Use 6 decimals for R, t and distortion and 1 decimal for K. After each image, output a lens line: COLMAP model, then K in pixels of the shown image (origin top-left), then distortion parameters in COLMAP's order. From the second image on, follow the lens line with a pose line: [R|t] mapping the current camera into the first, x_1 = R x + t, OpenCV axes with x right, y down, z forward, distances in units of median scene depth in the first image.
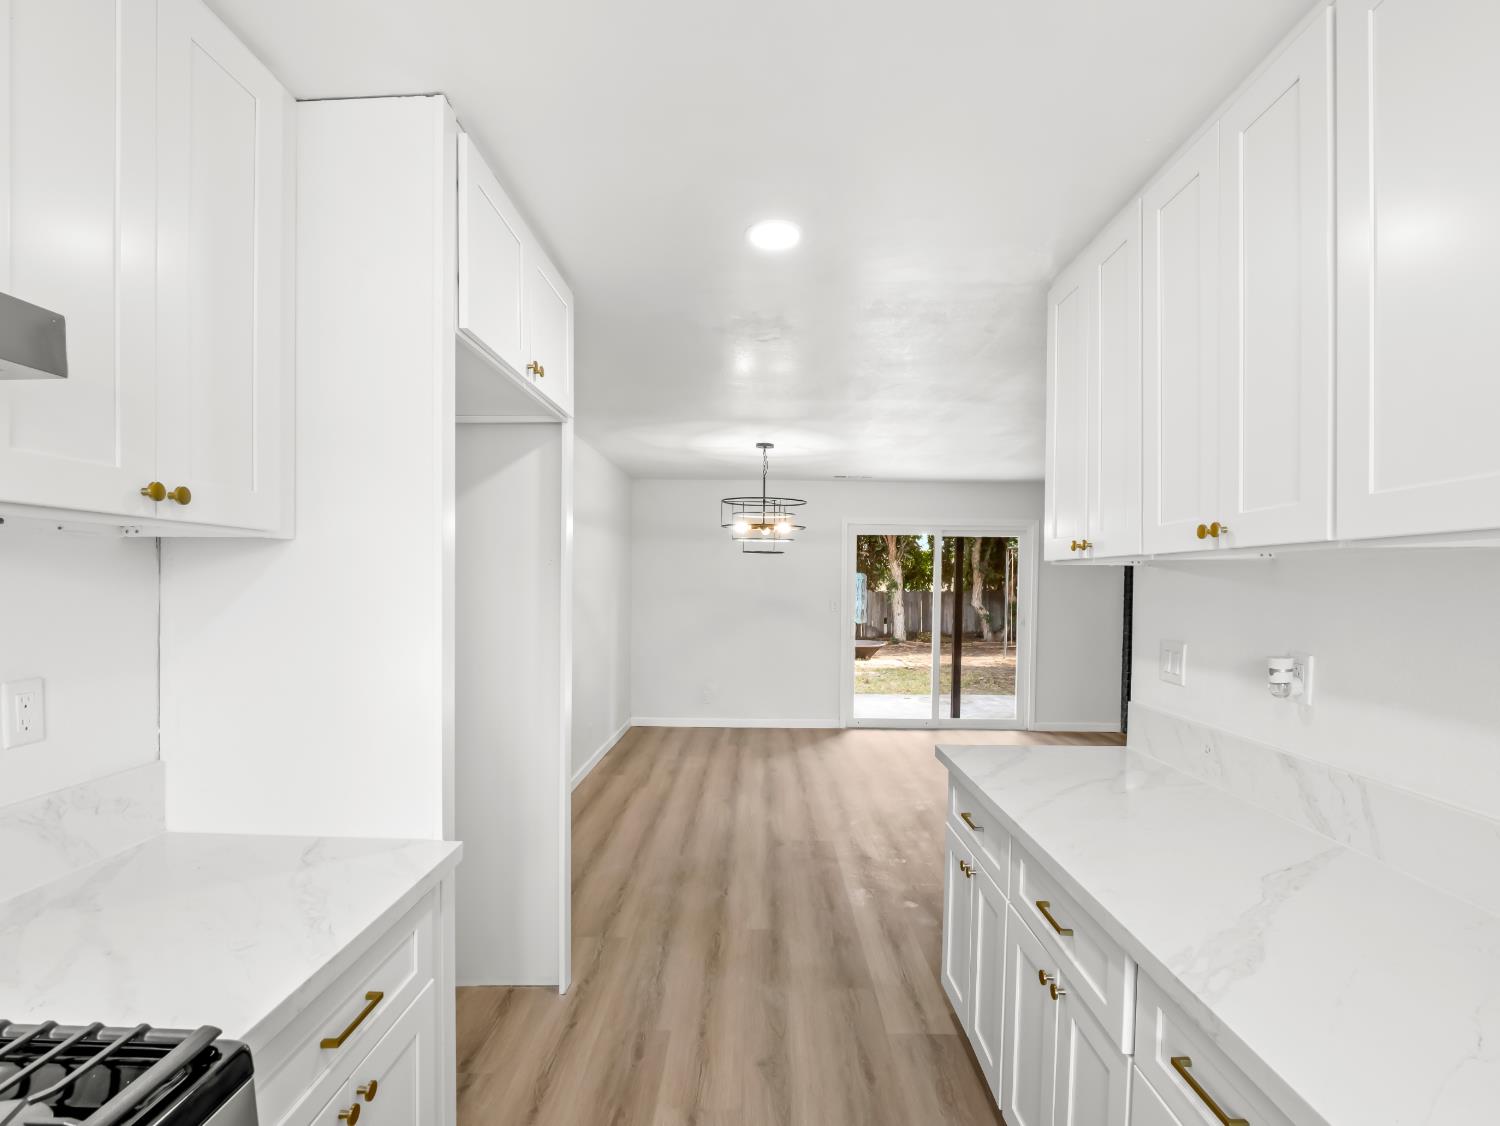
lens RADIAL K [[752.4, 0, 756.9], [0, 752.4, 563.3], [0, 0, 1]] dist [0.000264, -0.000248]
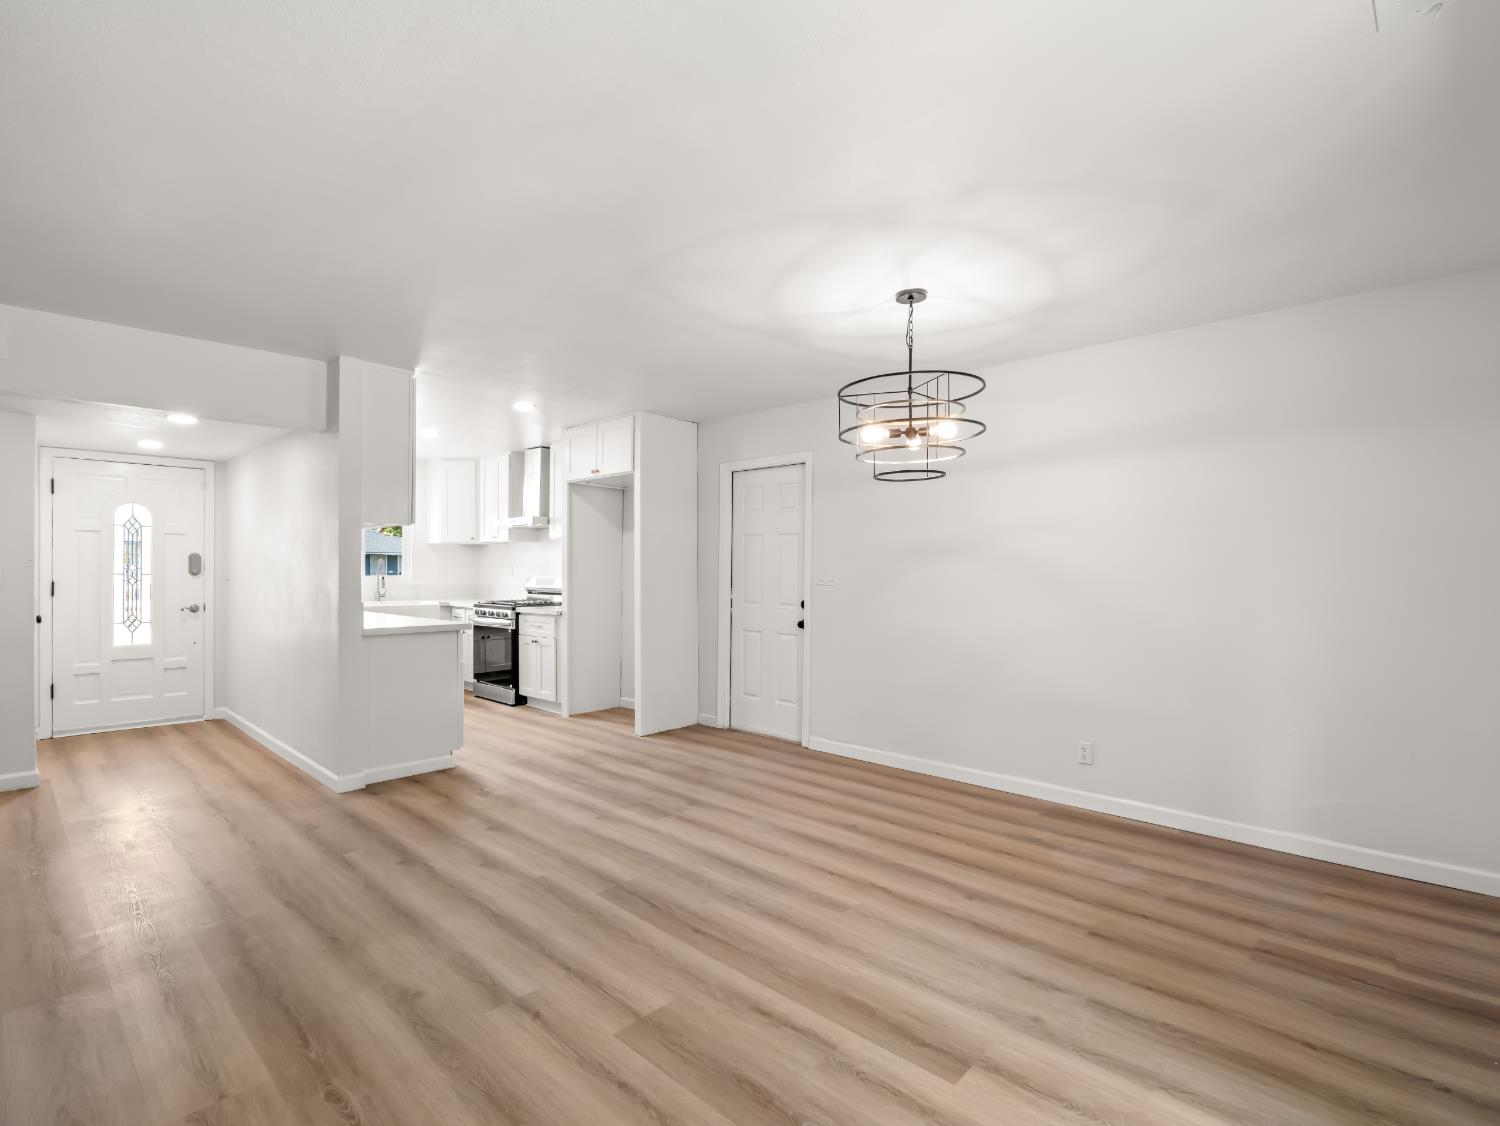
lens RADIAL K [[752.4, 0, 756.9], [0, 752.4, 563.3], [0, 0, 1]] dist [0.000264, -0.000248]
pose [[-0.673612, -0.004083, -0.739074, 0.529026], [0.004488, 0.999944, -0.009614, 0.054700], [0.739071, -0.009793, -0.673556, 1.311083]]
